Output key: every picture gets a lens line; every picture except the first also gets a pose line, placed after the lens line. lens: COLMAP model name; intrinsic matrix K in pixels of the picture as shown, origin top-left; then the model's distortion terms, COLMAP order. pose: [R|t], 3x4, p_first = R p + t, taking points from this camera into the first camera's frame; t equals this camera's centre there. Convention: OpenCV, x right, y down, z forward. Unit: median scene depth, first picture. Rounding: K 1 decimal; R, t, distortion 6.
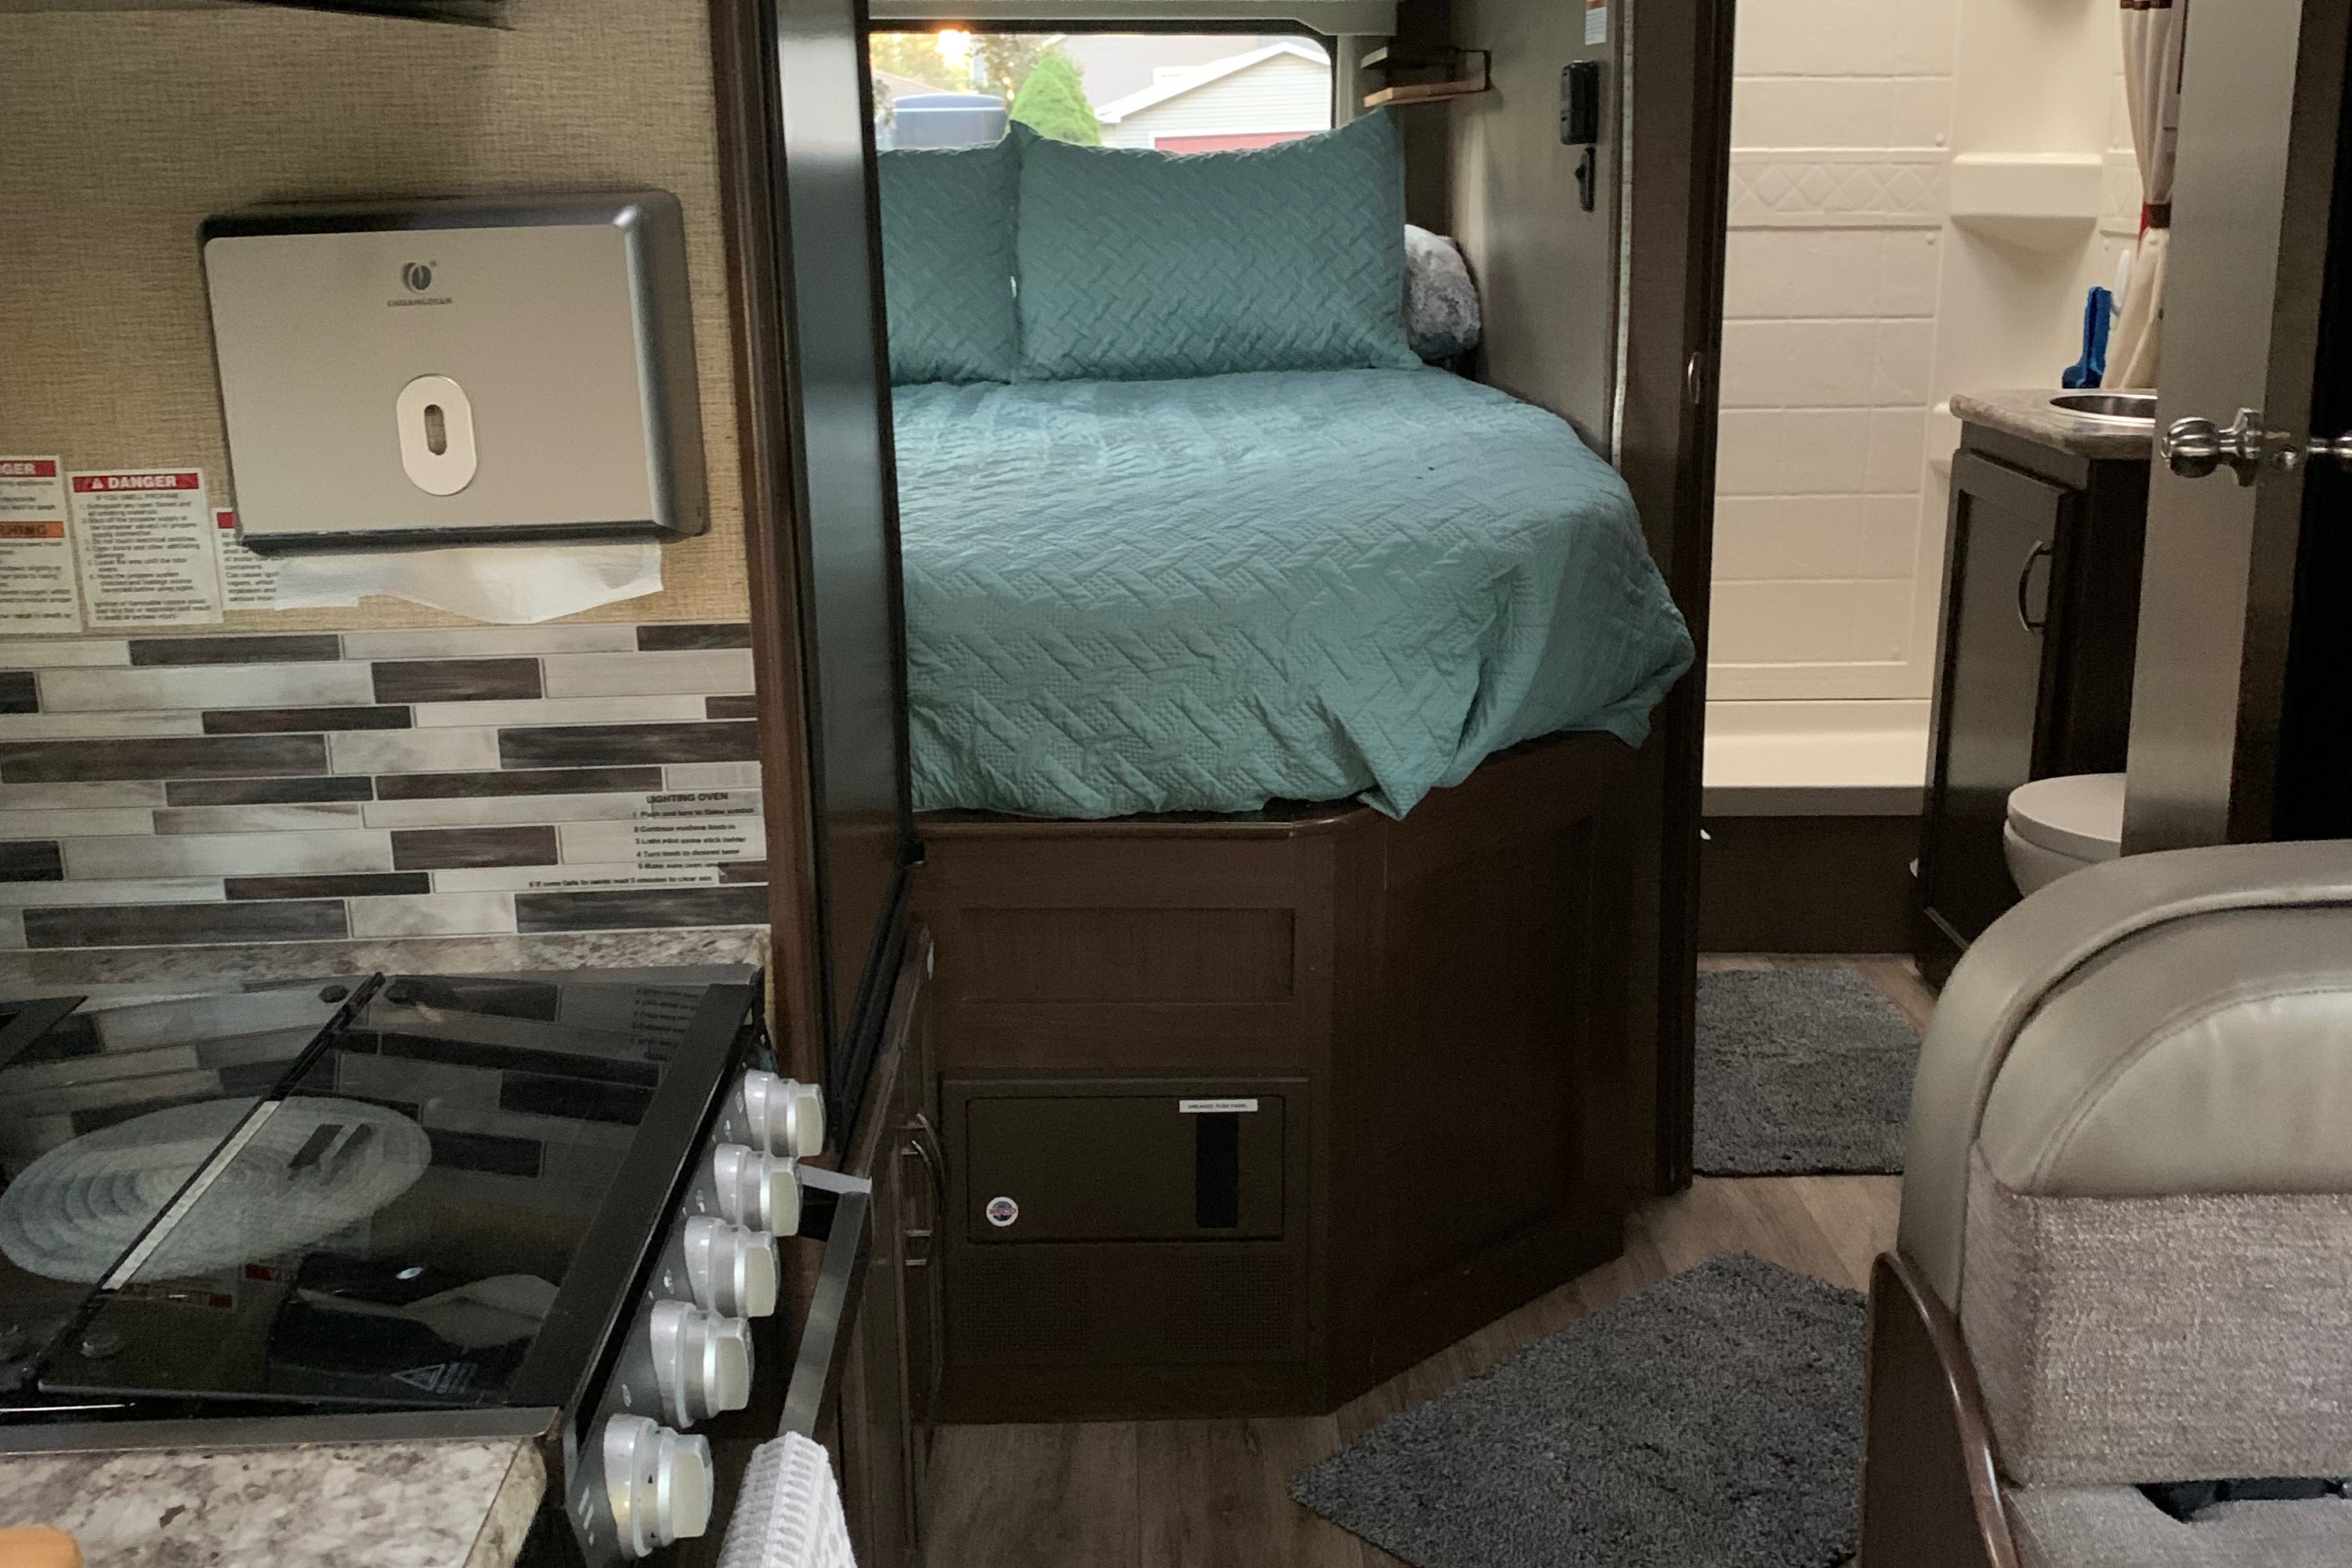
lens RADIAL K [[2350.3, 0, 1176.0], [0, 2350.3, 784.0], [0, 0, 1]] dist [0.007059, -0.023222]
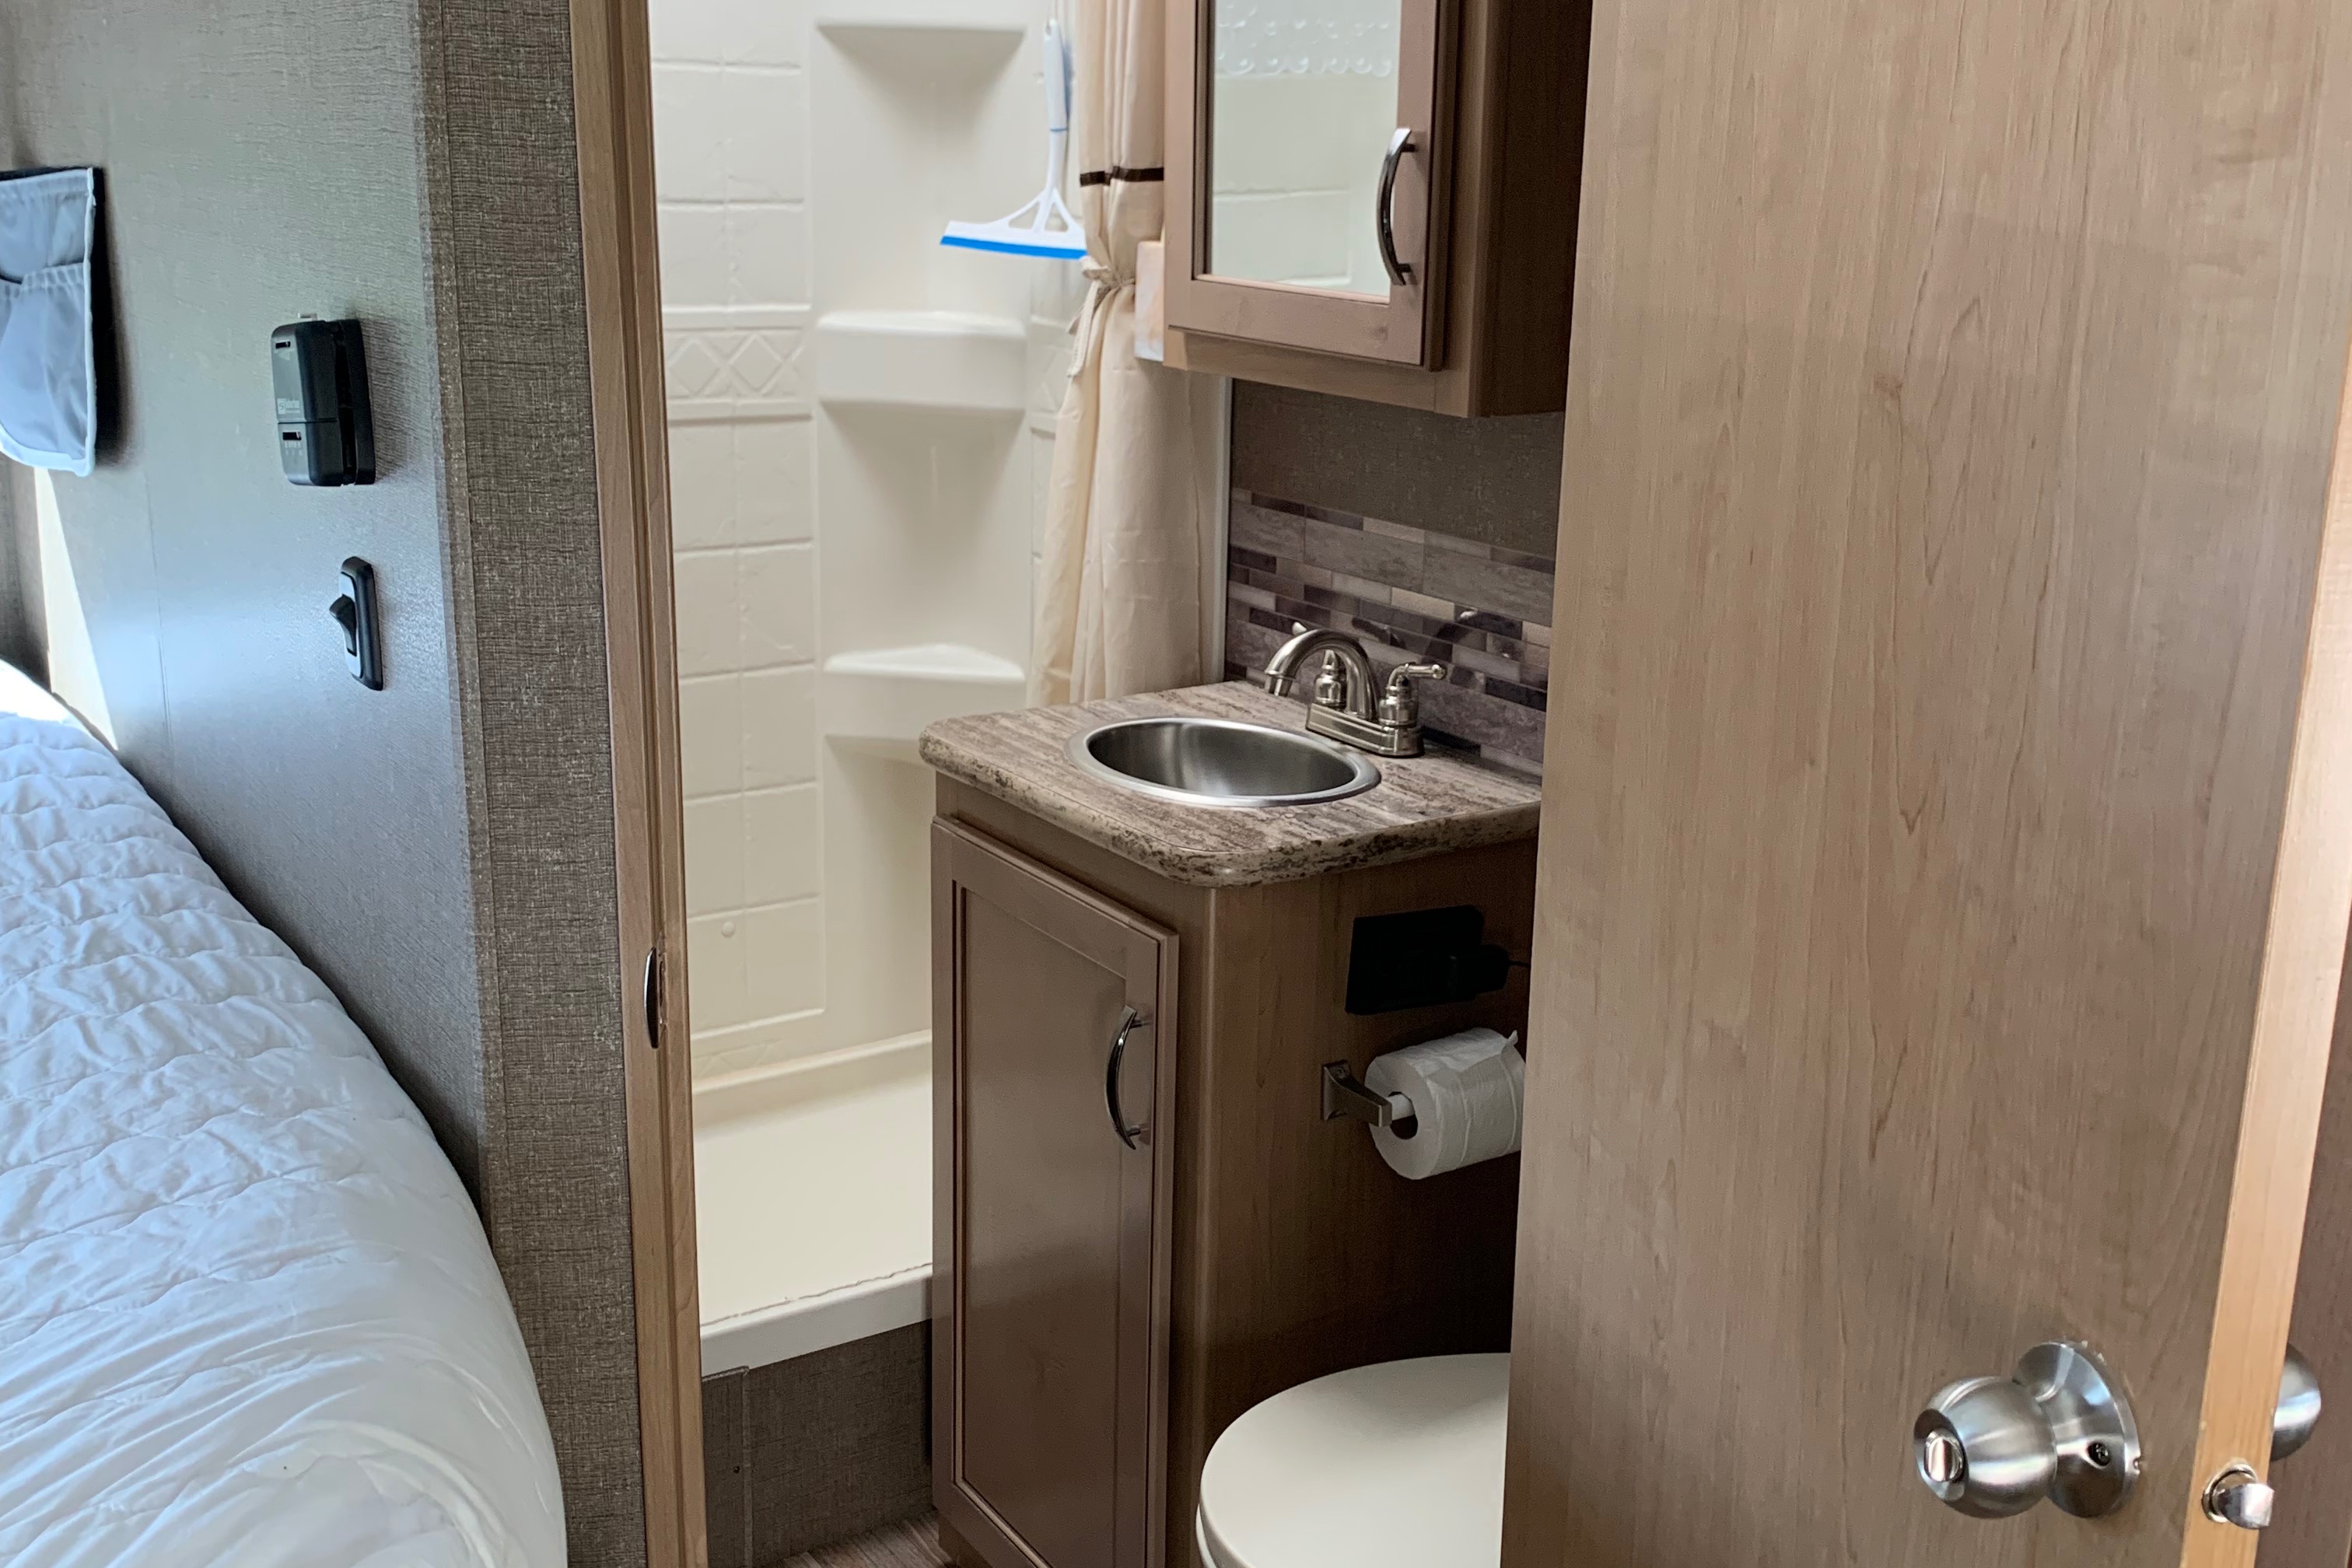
lens RADIAL K [[2350.3, 0, 1176.0], [0, 2350.3, 784.0], [0, 0, 1]] dist [0.007059, -0.023222]
pose [[0.857146, -0.098773, 0.505515, 0.044198], [0.102536, 0.994519, 0.020461, -0.118766], [-0.504765, 0.034295, 0.862575, 0.305327]]
